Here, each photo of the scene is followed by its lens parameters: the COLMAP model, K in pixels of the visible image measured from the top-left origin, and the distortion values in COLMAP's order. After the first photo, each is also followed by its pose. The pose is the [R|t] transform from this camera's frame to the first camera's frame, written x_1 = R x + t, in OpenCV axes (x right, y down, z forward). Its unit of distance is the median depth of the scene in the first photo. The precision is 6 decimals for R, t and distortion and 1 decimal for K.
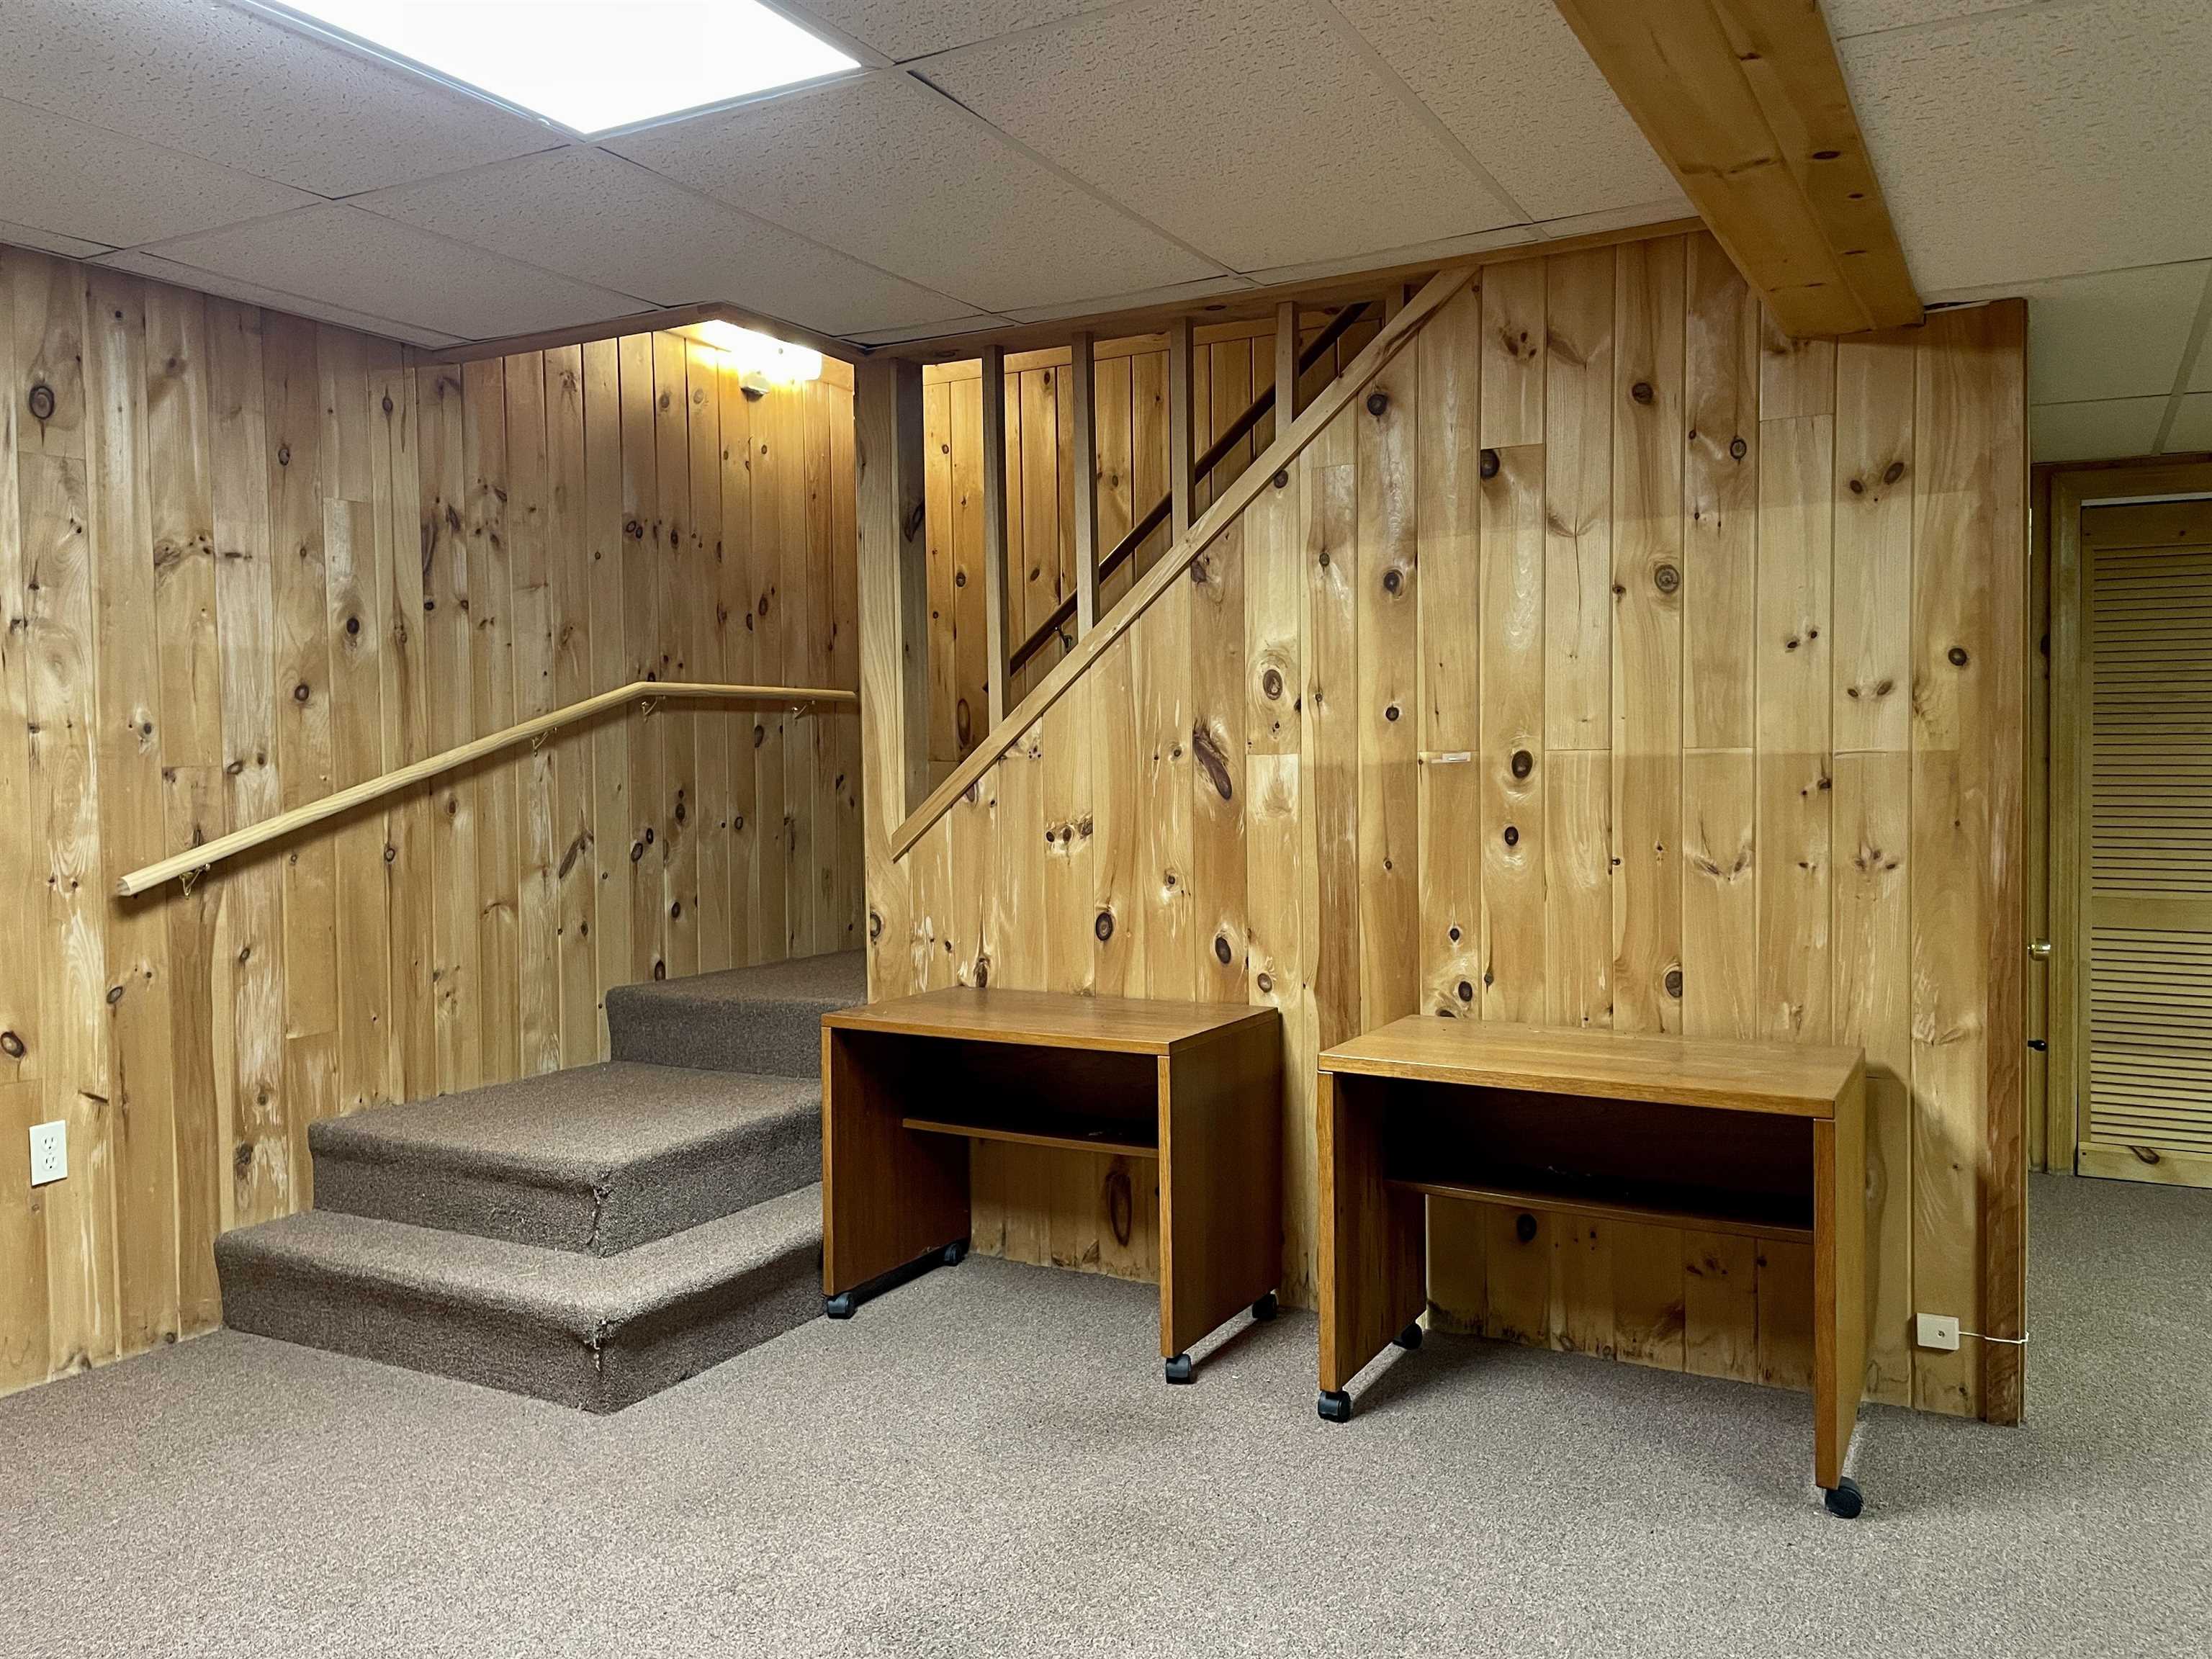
lens RADIAL K [[1666.1, 0, 1111.5], [0, 1666.1, 825.3], [0, 0, 1]] dist [0.056027, -0.021363]
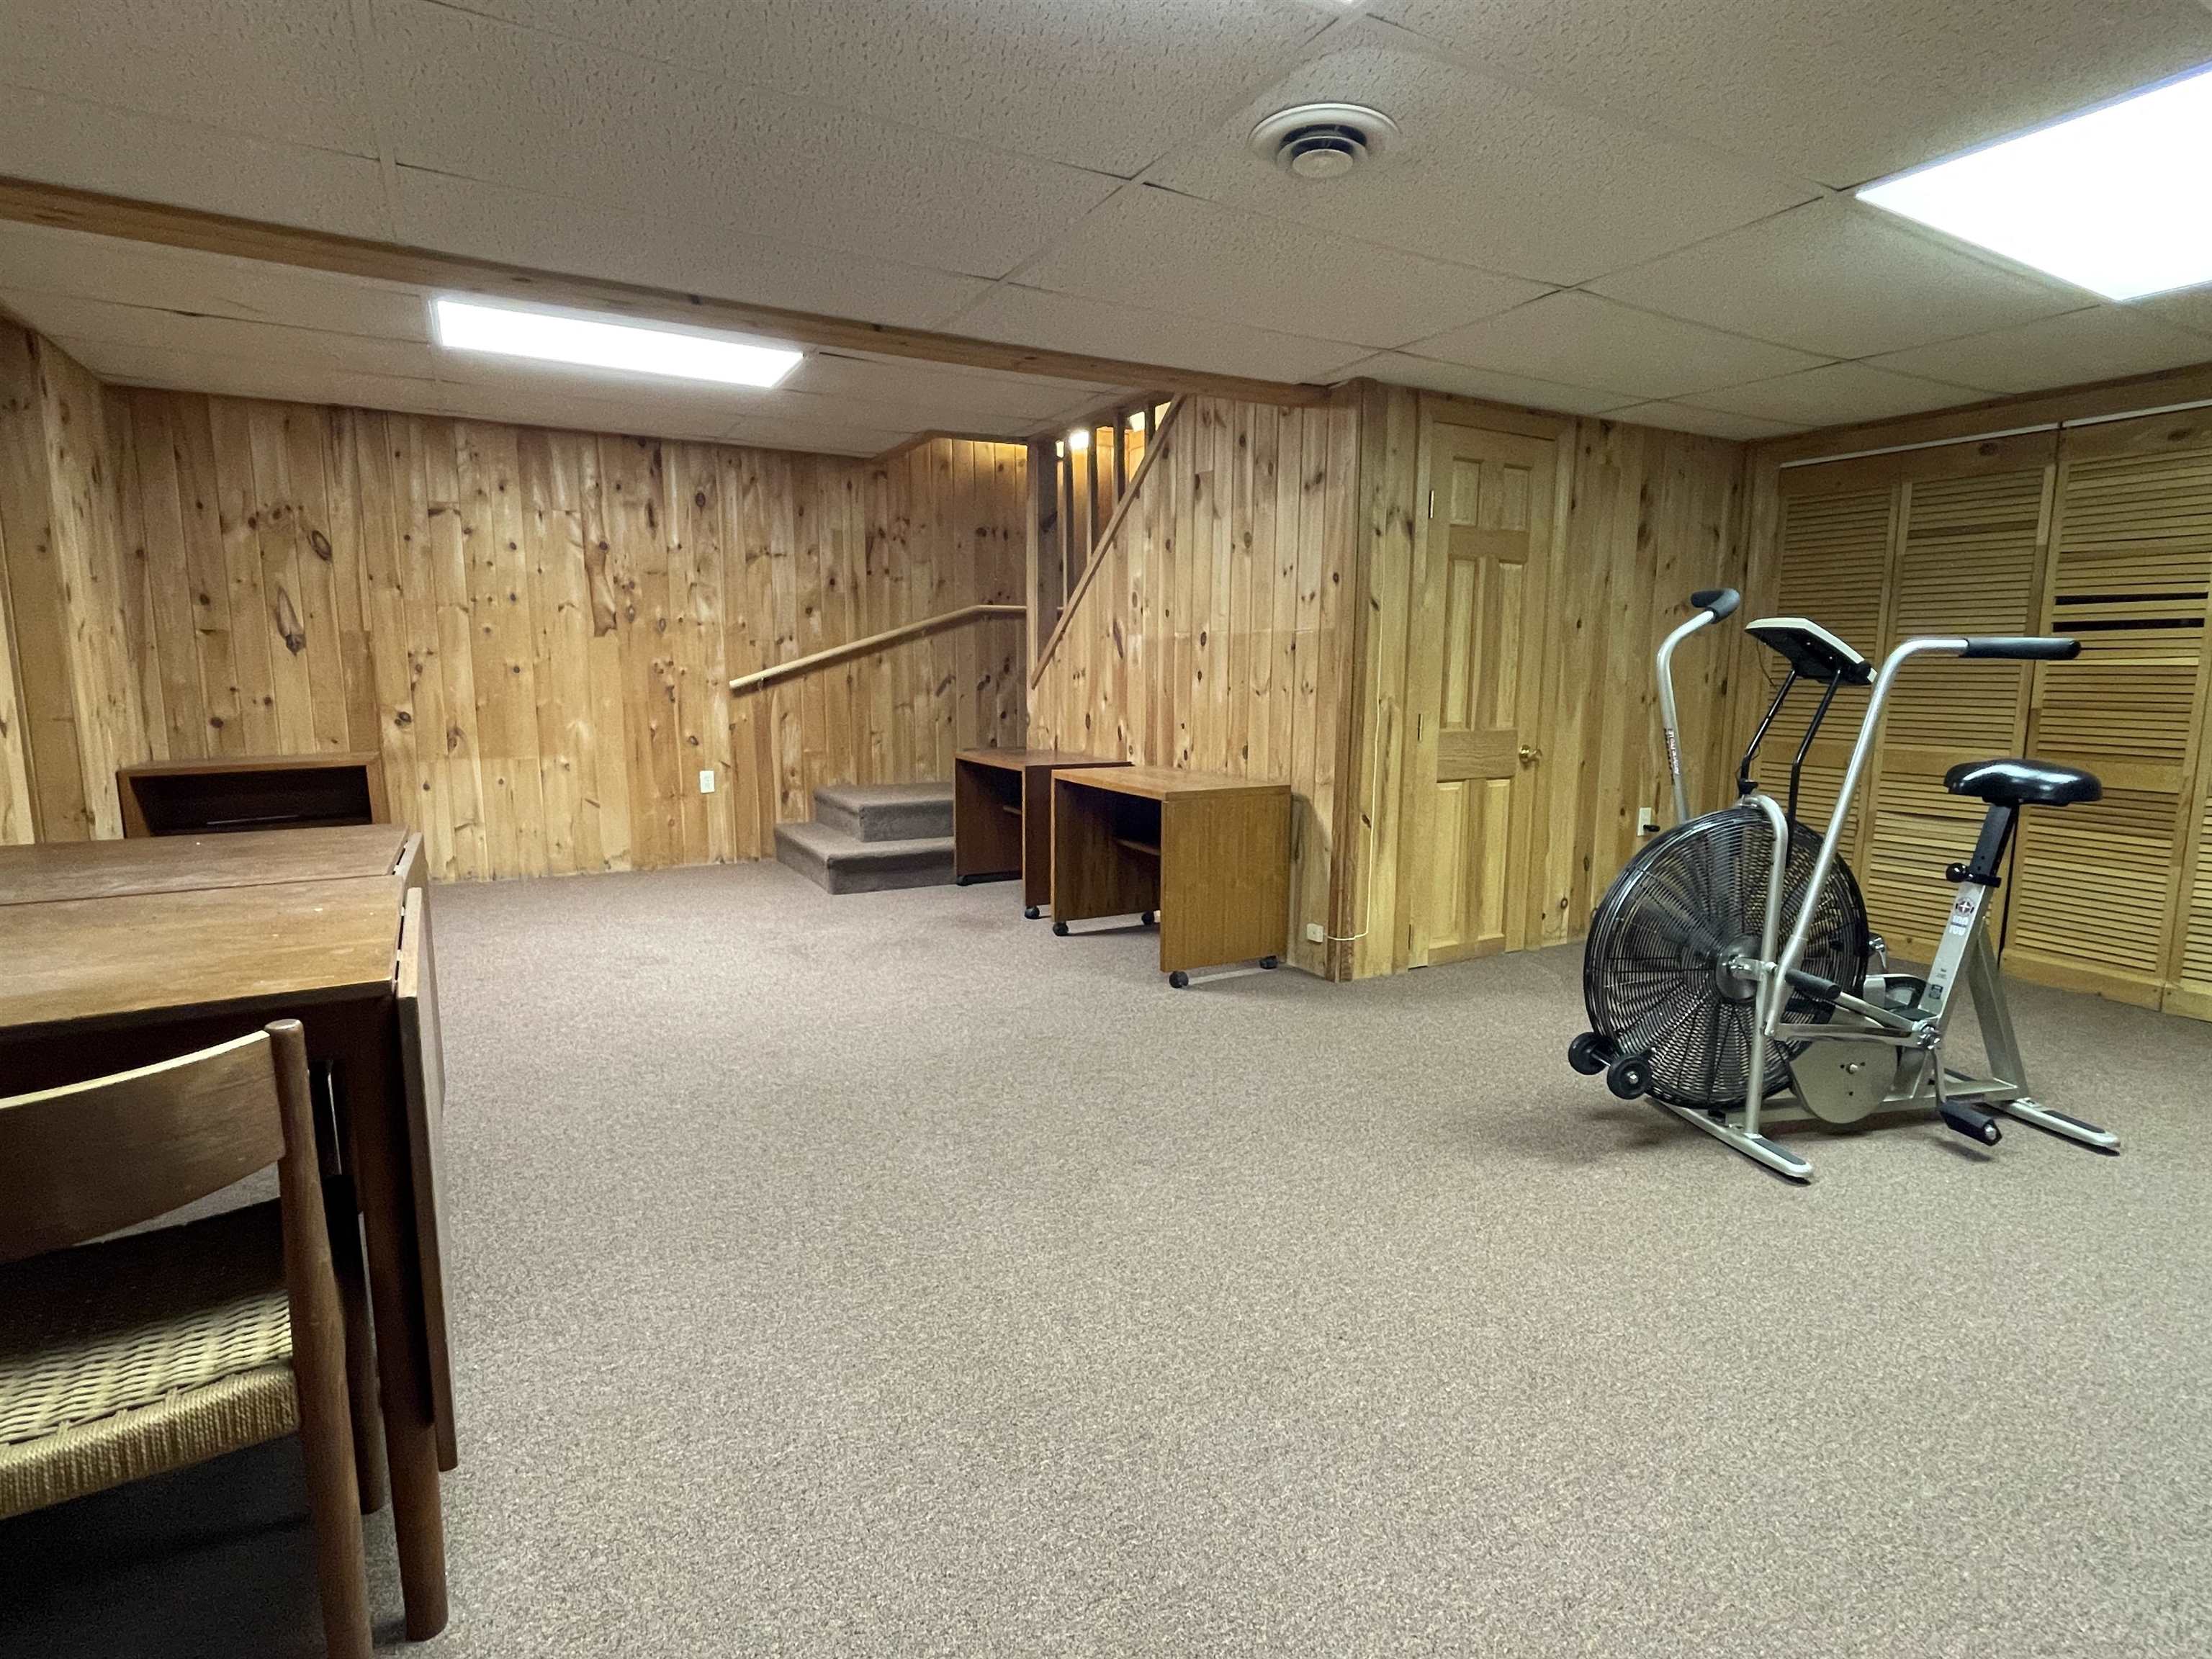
lens RADIAL K [[1090.3, 0, 1104.4], [0, 1090.3, 830.1], [0, 0, 1]] dist [0.000627, -0.000369]
pose [[0.851404, 0.092015, -0.516376, 0.761627], [-0.034565, 0.992195, 0.119813, 0.034038], [0.523370, -0.084160, 0.847939, -0.148178]]
